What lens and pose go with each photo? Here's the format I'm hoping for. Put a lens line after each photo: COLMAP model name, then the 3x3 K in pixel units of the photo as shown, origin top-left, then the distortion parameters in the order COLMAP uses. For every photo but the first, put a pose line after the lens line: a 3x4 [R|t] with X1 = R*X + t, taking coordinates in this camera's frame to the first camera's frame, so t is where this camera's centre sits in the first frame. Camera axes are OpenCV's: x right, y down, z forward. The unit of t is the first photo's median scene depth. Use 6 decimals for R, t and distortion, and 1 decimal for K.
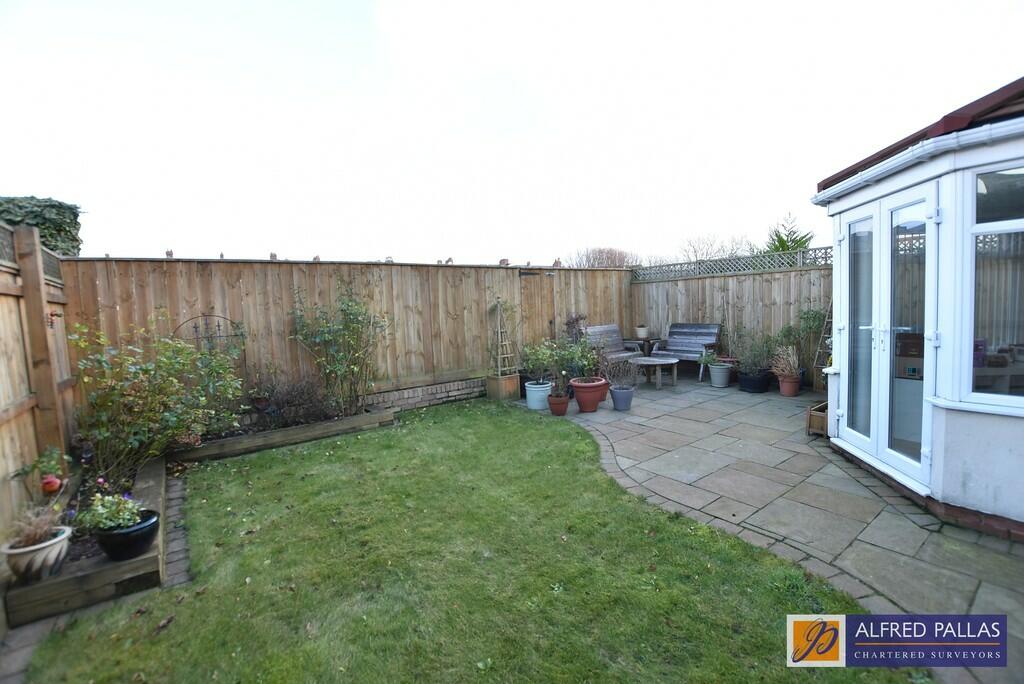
lens RADIAL K [[458.3, 0, 508.0], [0, 458.3, 340.6], [0, 0, 1]] dist [-0.023677, 0.000427]
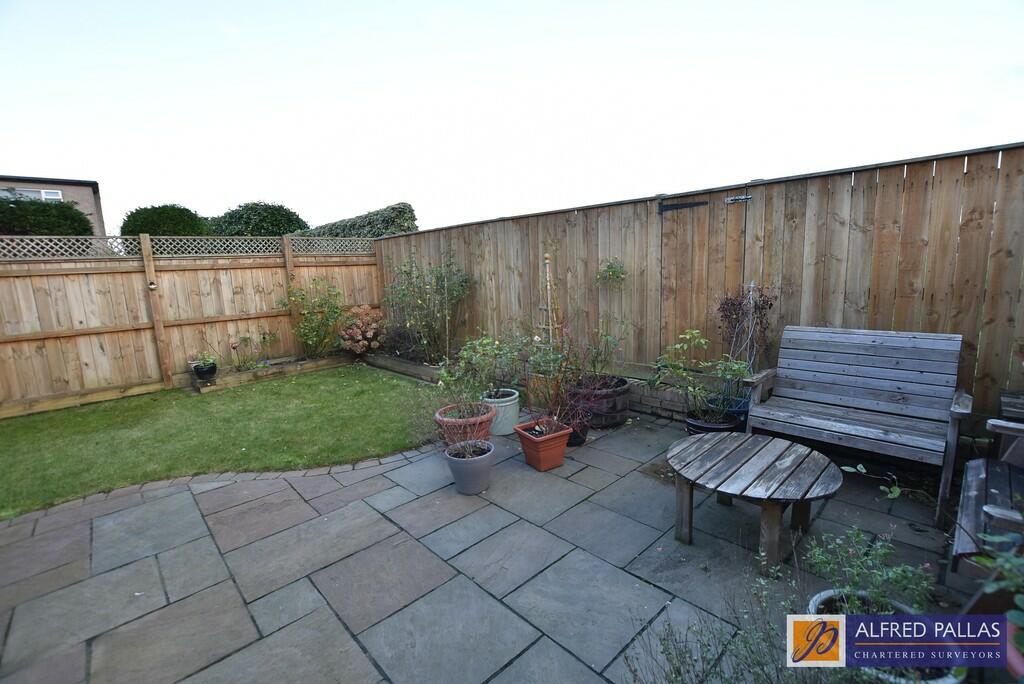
lens RADIAL K [[458.3, 0, 517.2], [0, 458.3, 339.3], [0, 0, 1]] dist [-0.023677, 0.000427]
pose [[0.139218, 0.191001, -0.971667, 0.661455], [-0.038387, 0.981526, 0.187439, -0.103086], [0.989518, 0.011205, 0.143978, 0.879851]]
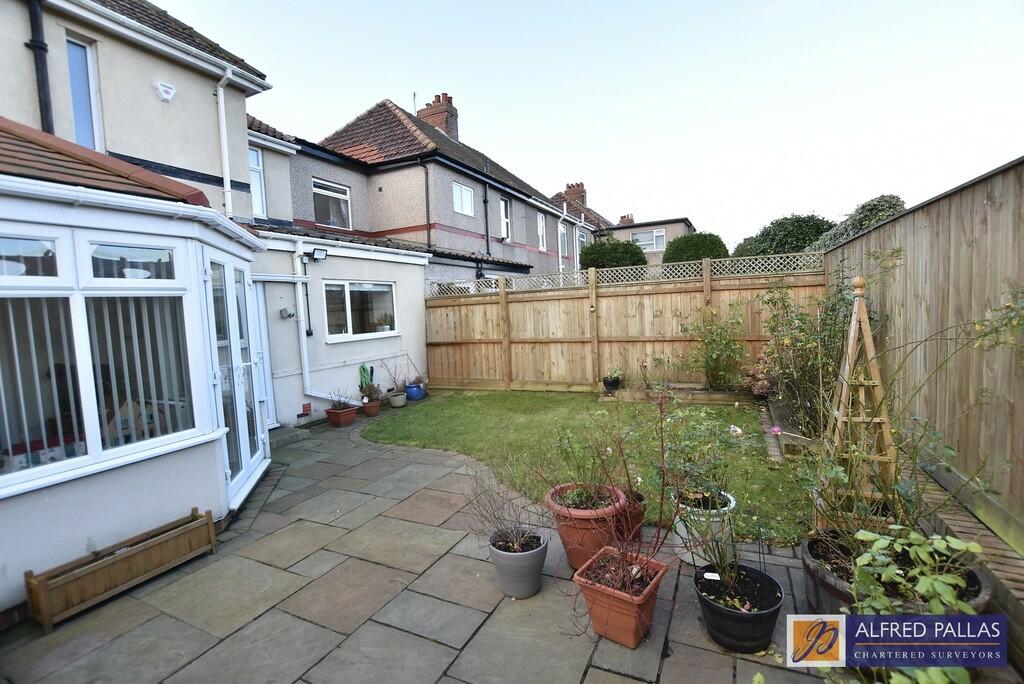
lens RADIAL K [[458.3, 0, 515.6], [0, 458.3, 341.9], [0, 0, 1]] dist [-0.023677, 0.000427]
pose [[-0.877644, 0.121112, -0.463760, 0.379638], [0.051879, 0.985869, 0.159285, -0.121916], [0.476498, 0.115736, -0.871524, 1.205707]]
